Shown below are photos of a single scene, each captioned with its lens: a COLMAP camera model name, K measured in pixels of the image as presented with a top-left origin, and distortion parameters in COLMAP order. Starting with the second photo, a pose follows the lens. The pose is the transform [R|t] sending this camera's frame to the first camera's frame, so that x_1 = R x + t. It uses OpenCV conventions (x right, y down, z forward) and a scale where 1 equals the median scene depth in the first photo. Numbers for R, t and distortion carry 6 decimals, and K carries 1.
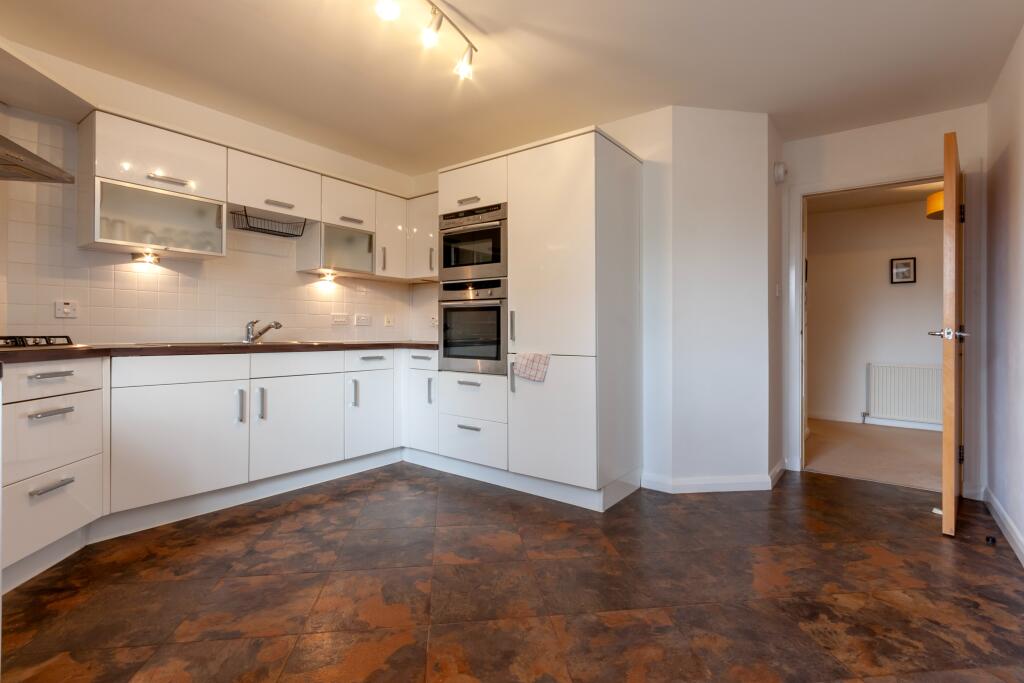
lens RADIAL K [[477.0, 0, 515.1], [0, 477.0, 321.5], [0, 0, 1]] dist [-0.000523, 0.000546]
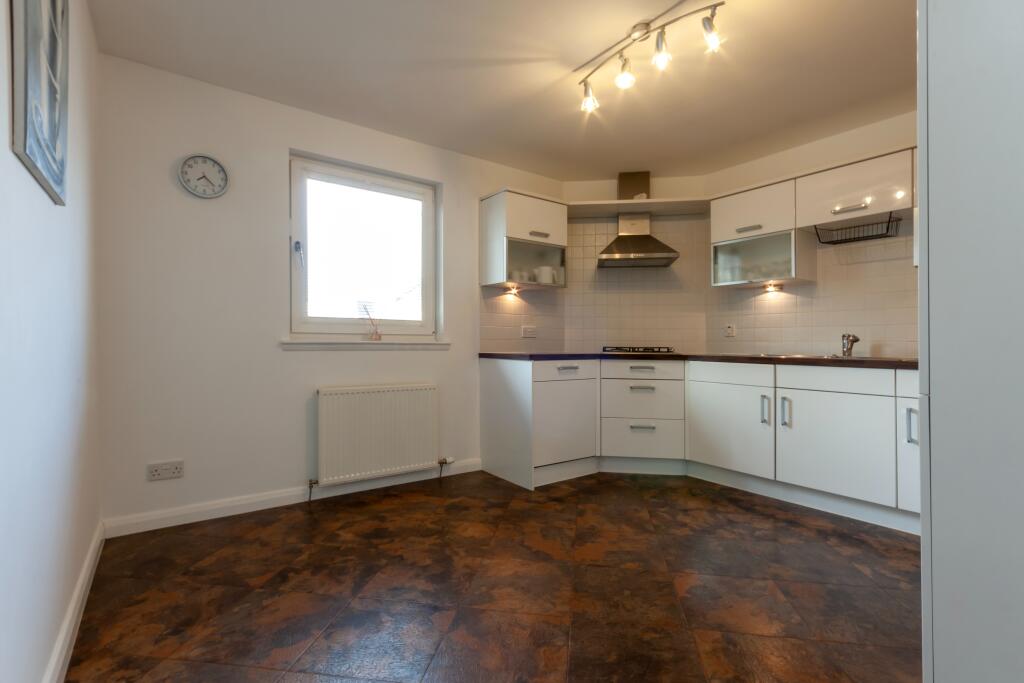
lens RADIAL K [[477.0, 0, 516.3], [0, 477.0, 342.4], [0, 0, 1]] dist [-0.000523, 0.000546]
pose [[-0.280886, -0.007396, -0.959713, 0.635387], [0.014989, 0.999815, -0.012092, 0.018294], [0.959624, -0.017781, -0.280723, 0.686427]]
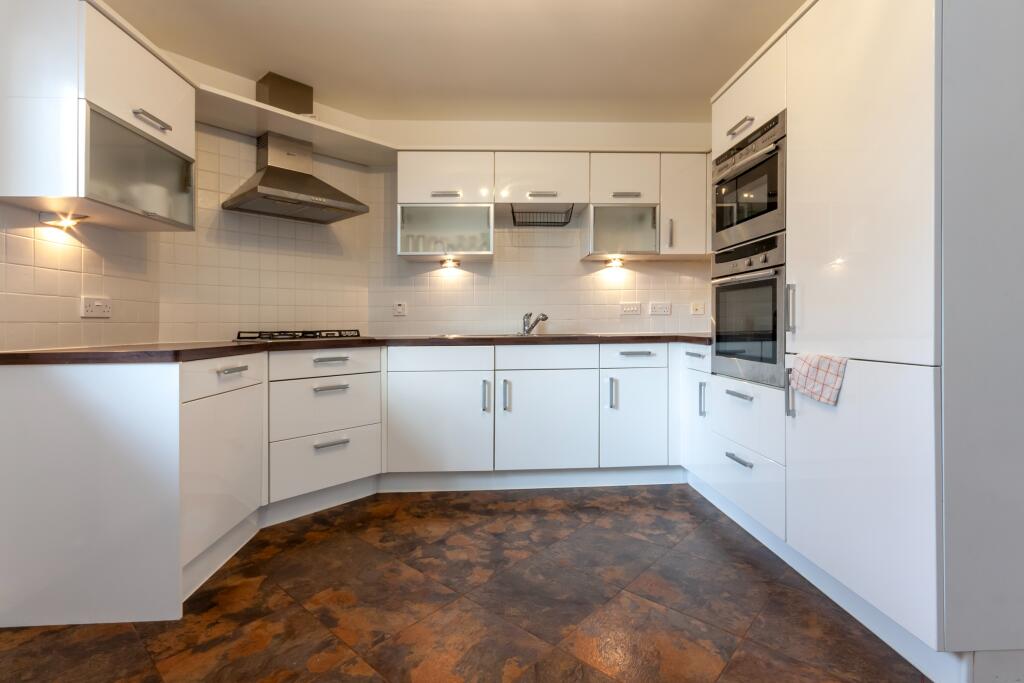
lens RADIAL K [[477.0, 0, 517.5], [0, 477.0, 321.2], [0, 0, 1]] dist [-0.000523, 0.000546]
pose [[0.643935, -0.018416, -0.764859, 0.248168], [0.033907, 0.999415, 0.004484, 0.011149], [0.764329, -0.028822, 0.644182, 0.357198]]
